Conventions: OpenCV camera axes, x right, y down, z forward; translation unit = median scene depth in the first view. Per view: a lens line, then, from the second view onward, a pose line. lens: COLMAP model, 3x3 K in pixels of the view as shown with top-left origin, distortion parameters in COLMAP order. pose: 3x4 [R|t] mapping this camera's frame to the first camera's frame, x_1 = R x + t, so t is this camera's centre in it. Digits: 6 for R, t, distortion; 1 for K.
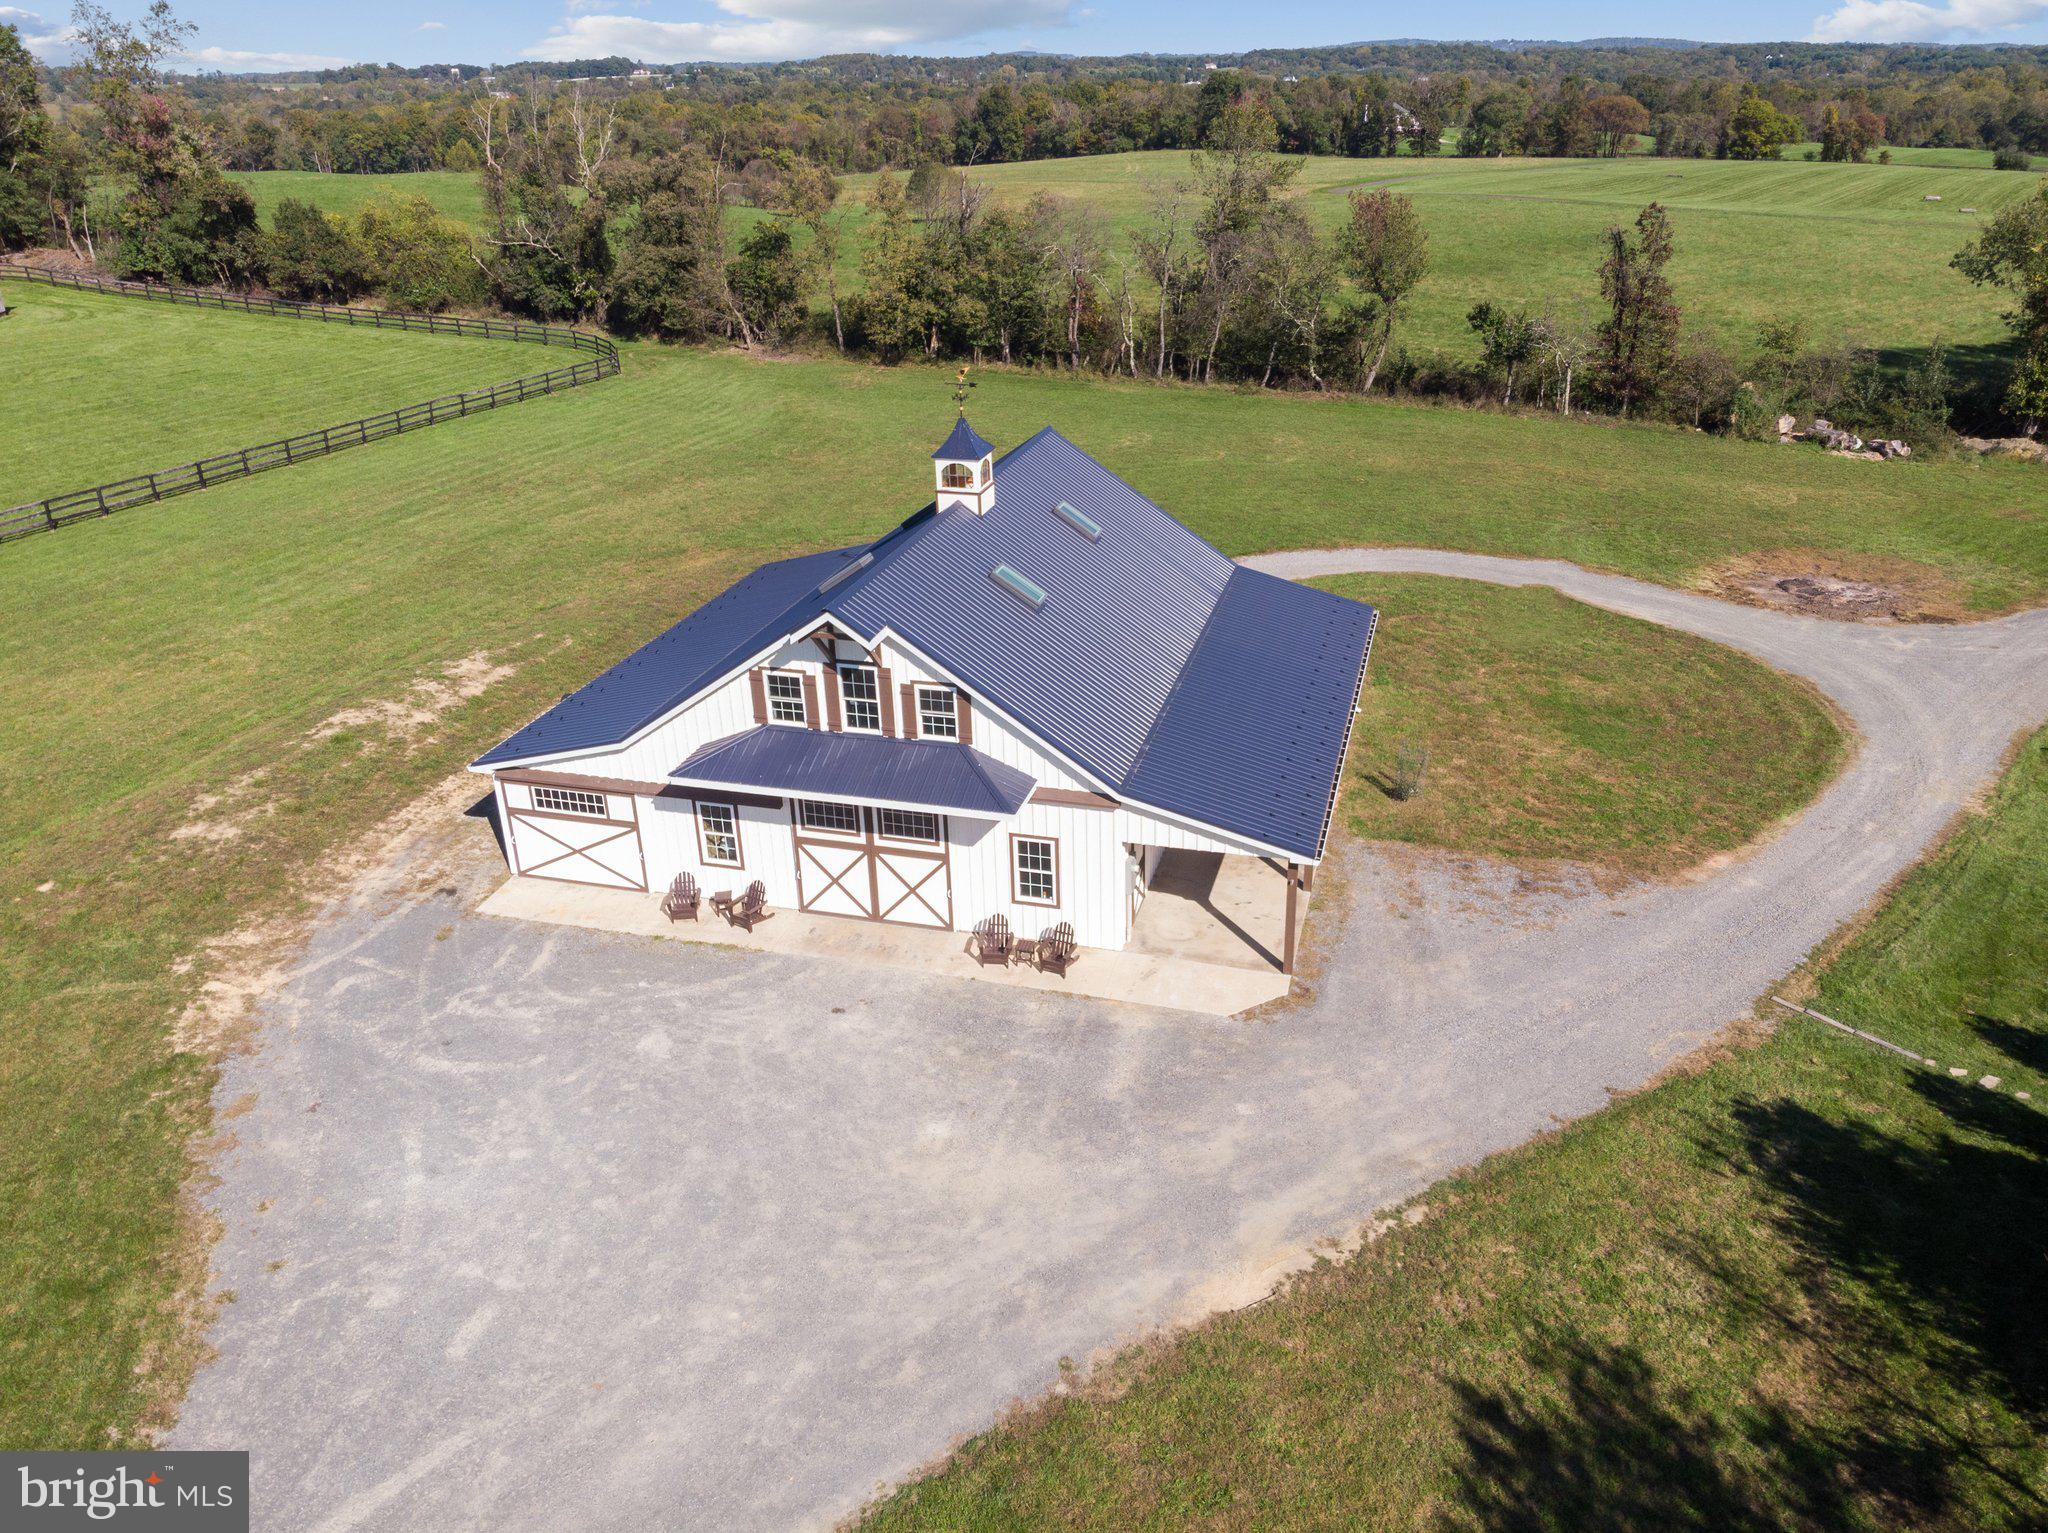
lens RADIAL K [[1428.3, 0, 1048.1], [0, 1428.3, 772.1], [0, 0, 1]] dist [-0.027249, 0.039021]
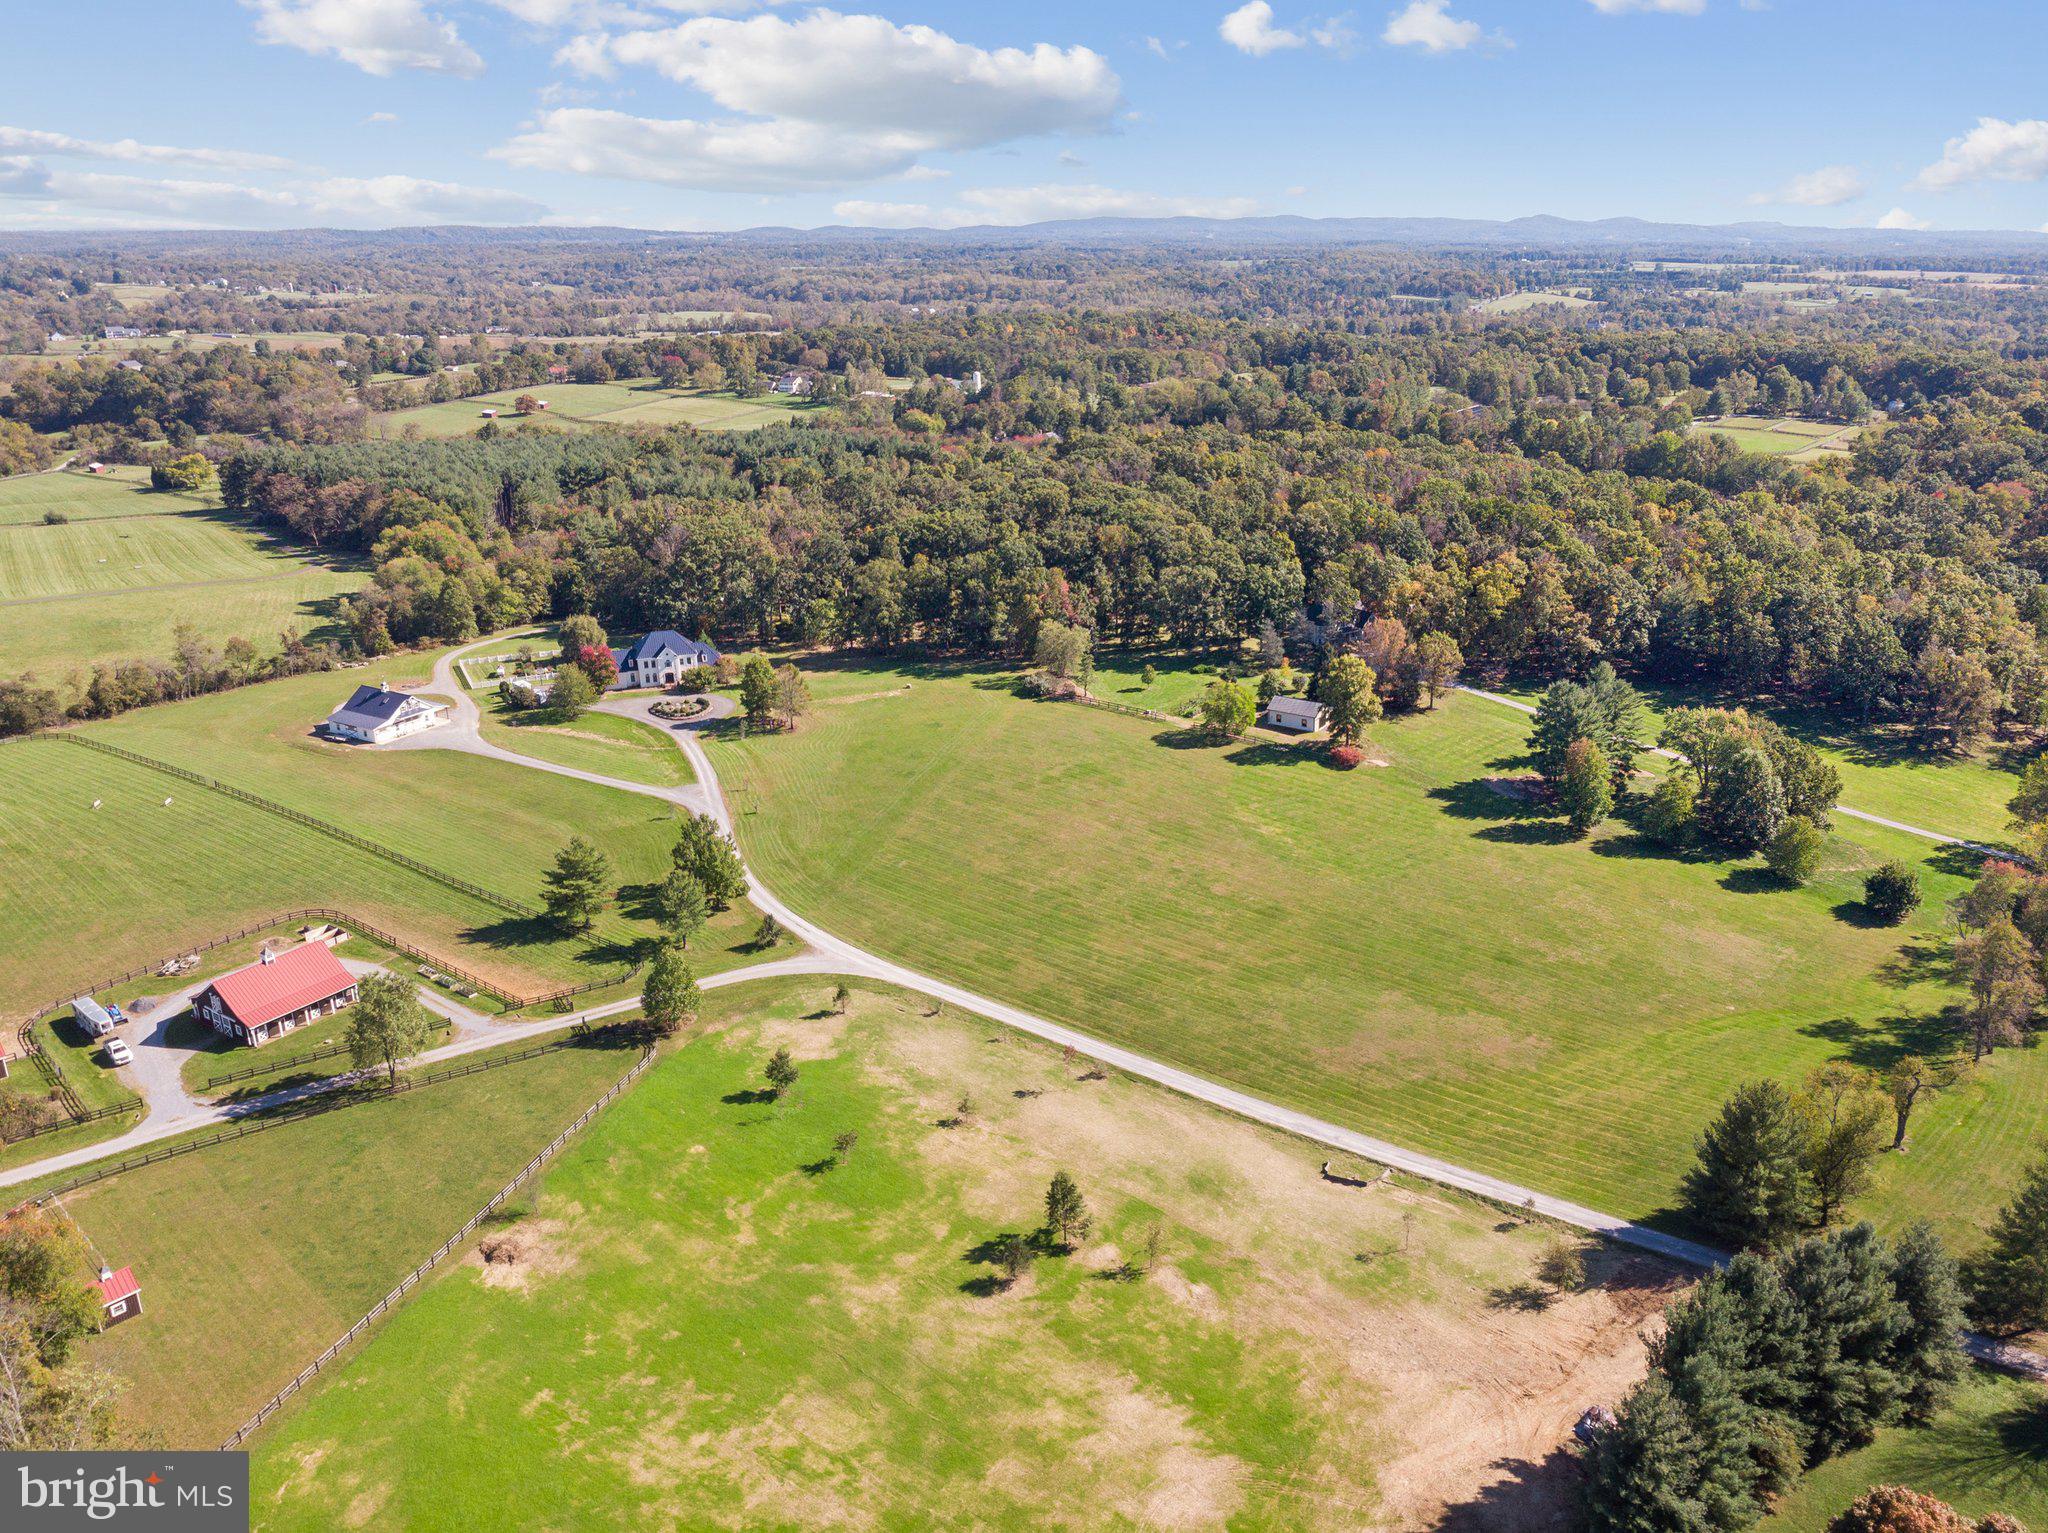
lens RADIAL K [[1472.8, 0, 1133.3], [0, 1472.8, 767.0], [0, 0, 1]] dist [-0.004753, -0.003083]
pose [[0.181409, -0.311365, 0.932814, -3.040116], [0.418565, 0.882791, 0.213268, 0.085075], [-0.889884, 0.351755, 0.290473, -2.159304]]
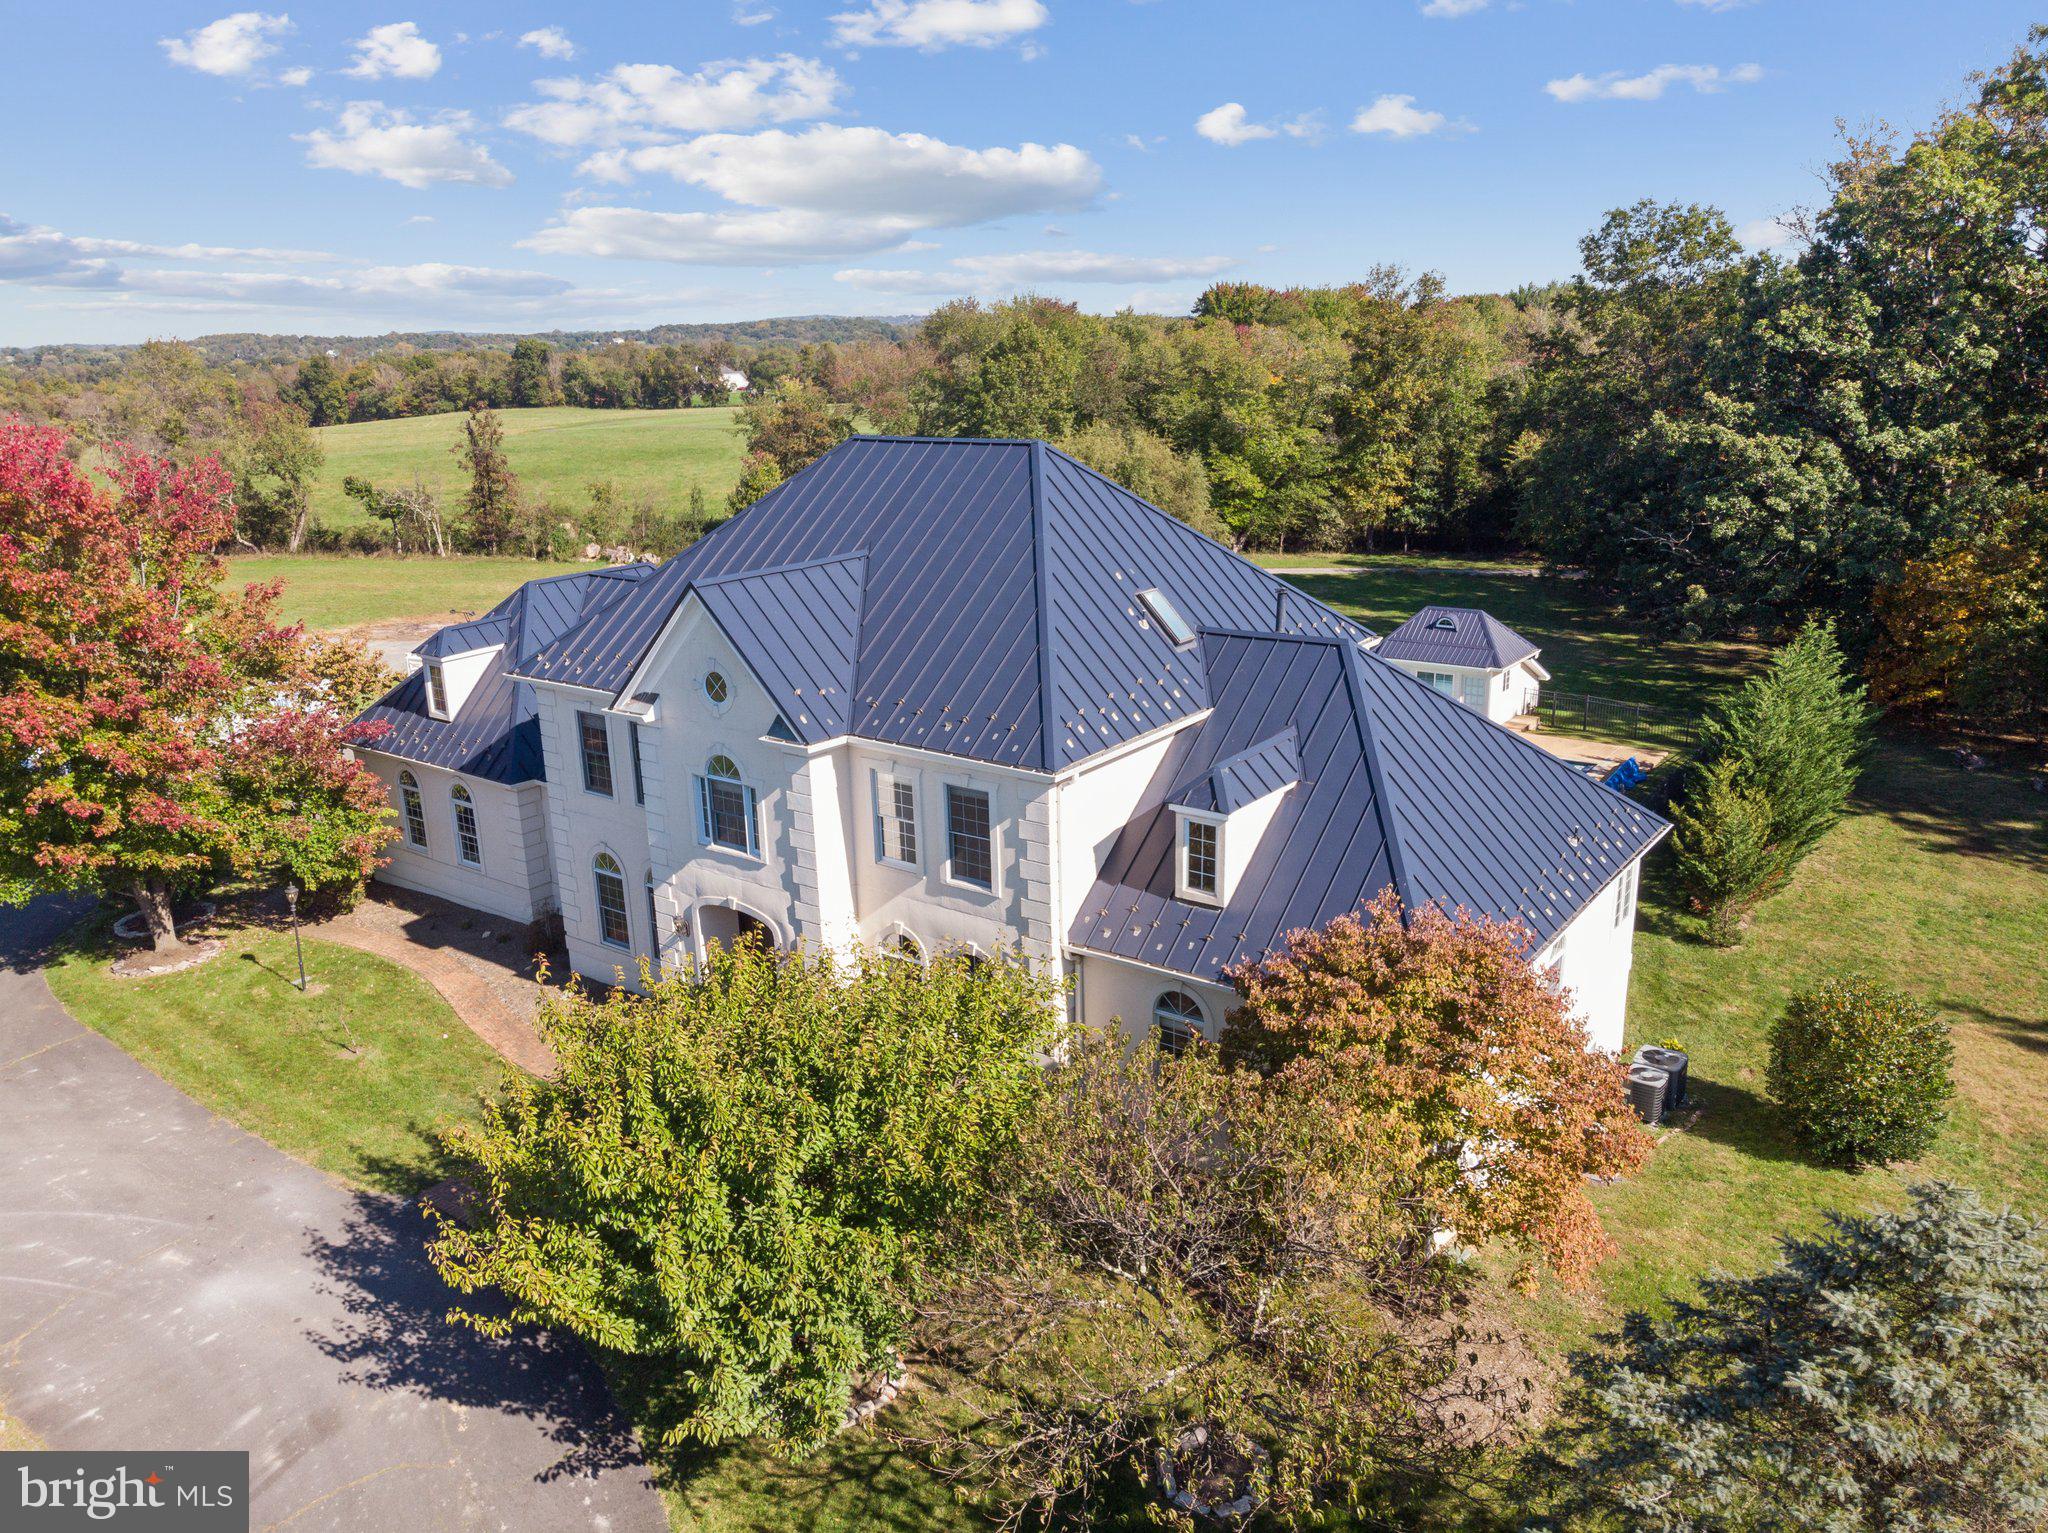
lens RADIAL K [[1448.5, 0, 993.8], [0, 1448.5, 798.6], [0, 0, 1]] dist [-0.037064, 0.042966]
pose [[0.946276, -0.109066, 0.304413, 0.392049], [0.154320, 0.979599, -0.128732, 0.204707], [-0.284162, 0.168793, 0.943801, -0.341913]]
